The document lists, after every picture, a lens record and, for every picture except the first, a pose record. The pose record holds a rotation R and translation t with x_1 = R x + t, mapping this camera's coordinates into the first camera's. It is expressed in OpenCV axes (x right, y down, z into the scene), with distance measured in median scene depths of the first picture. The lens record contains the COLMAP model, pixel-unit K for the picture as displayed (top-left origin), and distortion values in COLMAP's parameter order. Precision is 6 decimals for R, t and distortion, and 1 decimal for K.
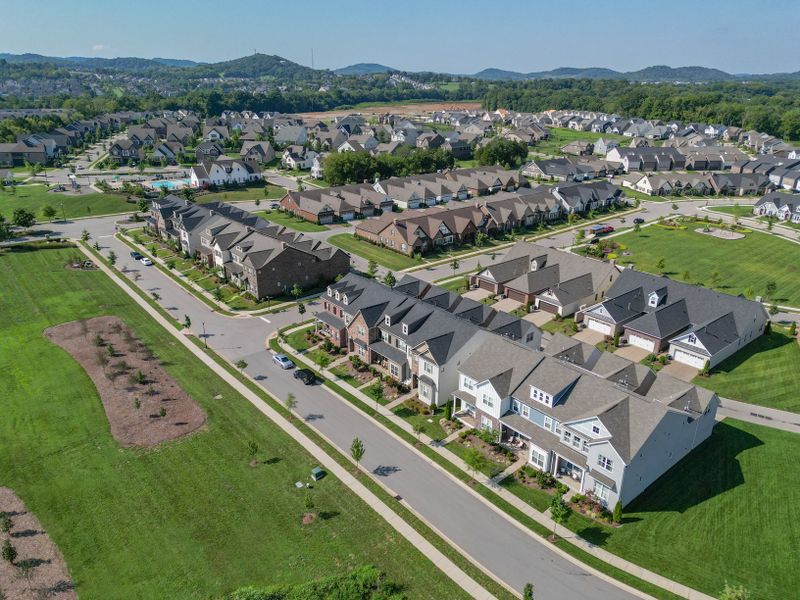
lens RADIAL K [[560.3, 0, 400.0], [0, 560.3, 300.0], [0, 0, 1]] dist [0.092532, -0.099823]
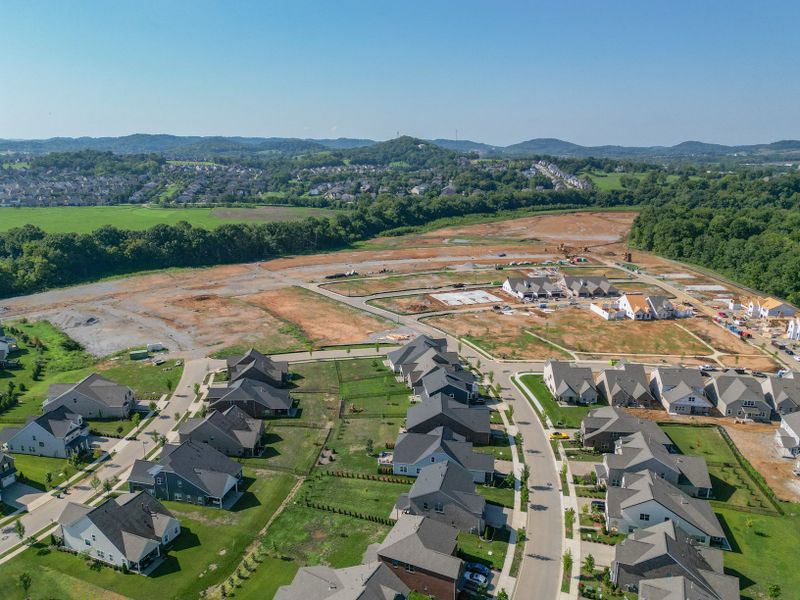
lens RADIAL K [[560.3, 0, 400.0], [0, 560.3, 300.0], [0, 0, 1]] dist [0.092532, -0.099823]
pose [[0.951044, 0.074019, -0.300061, 0.185251], [-0.107415, 0.989534, -0.096355, -0.359230], [0.289789, 0.123869, 0.949041, 0.716844]]
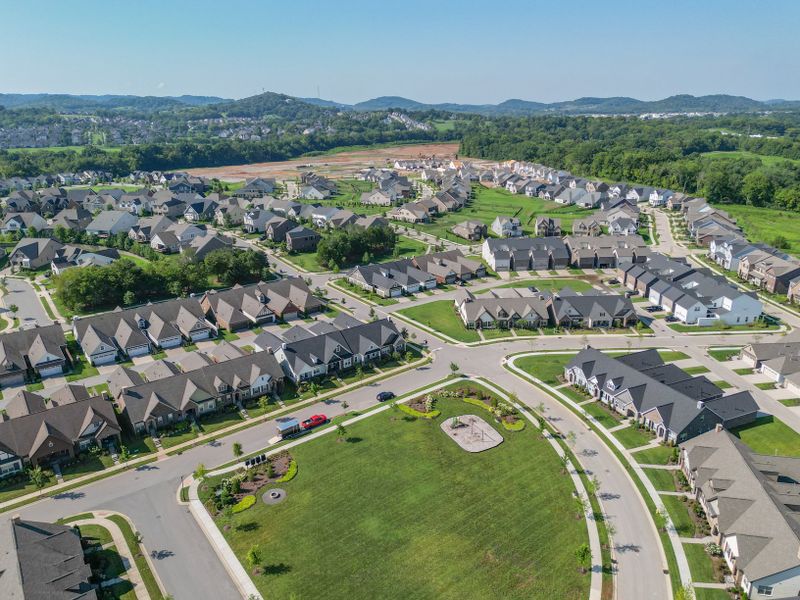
lens RADIAL K [[560.3, 0, 400.0], [0, 560.3, 300.0], [0, 0, 1]] dist [0.092532, -0.099823]
pose [[0.998550, 0.002380, -0.053775, 0.182360], [-0.004865, 0.998924, -0.046127, -0.086933], [0.053608, 0.046321, 0.997487, 0.112446]]
